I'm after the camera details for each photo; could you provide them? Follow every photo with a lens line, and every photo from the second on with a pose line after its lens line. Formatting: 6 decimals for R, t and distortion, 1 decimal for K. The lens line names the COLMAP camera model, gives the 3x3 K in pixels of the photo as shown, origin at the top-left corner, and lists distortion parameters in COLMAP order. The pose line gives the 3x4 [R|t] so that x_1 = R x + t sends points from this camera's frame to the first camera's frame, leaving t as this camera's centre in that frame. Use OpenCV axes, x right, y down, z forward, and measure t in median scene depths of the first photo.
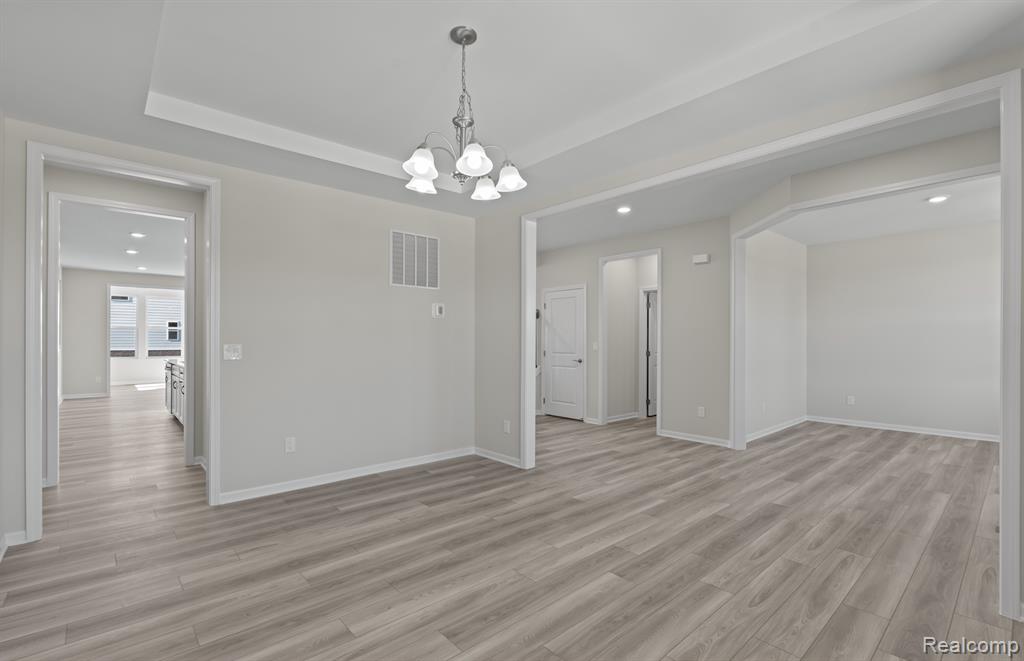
lens RADIAL K [[446.8, 0, 512.0], [0, 446.8, 330.5], [0, 0, 1]] dist [-0.002060, -0.000033]
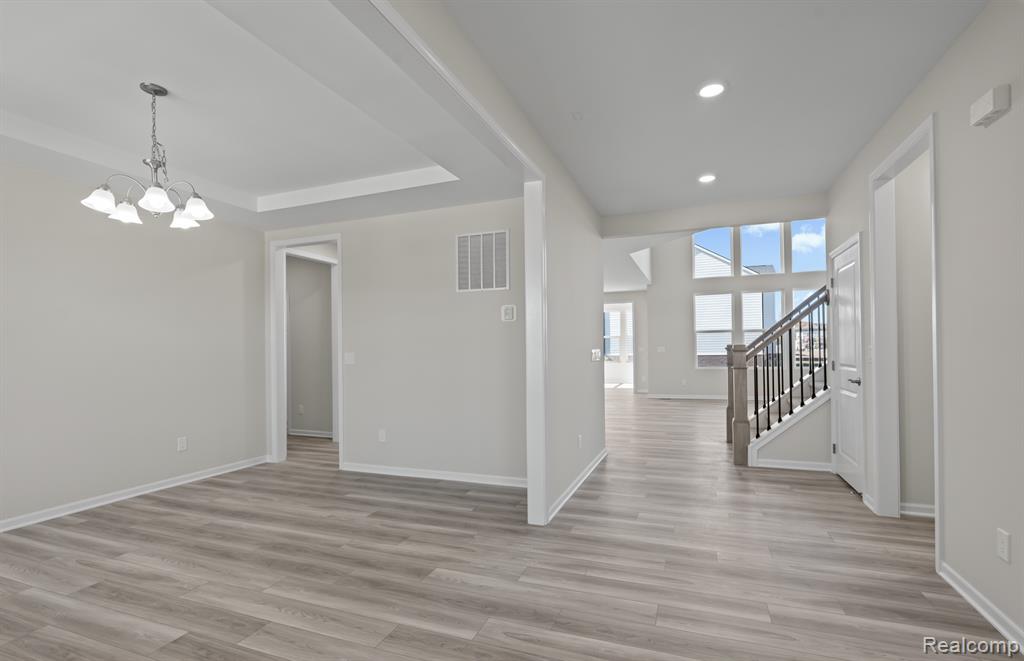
lens RADIAL K [[483.1, 0, 540.0], [0, 483.1, 334.4], [0, 0, 1]] dist [-0.004512, 0.000201]
pose [[0.479420, -0.033365, -0.876951, 0.888098], [0.034169, 0.999229, -0.019338, 0.022245], [0.876920, -0.020694, 0.480191, 0.774296]]
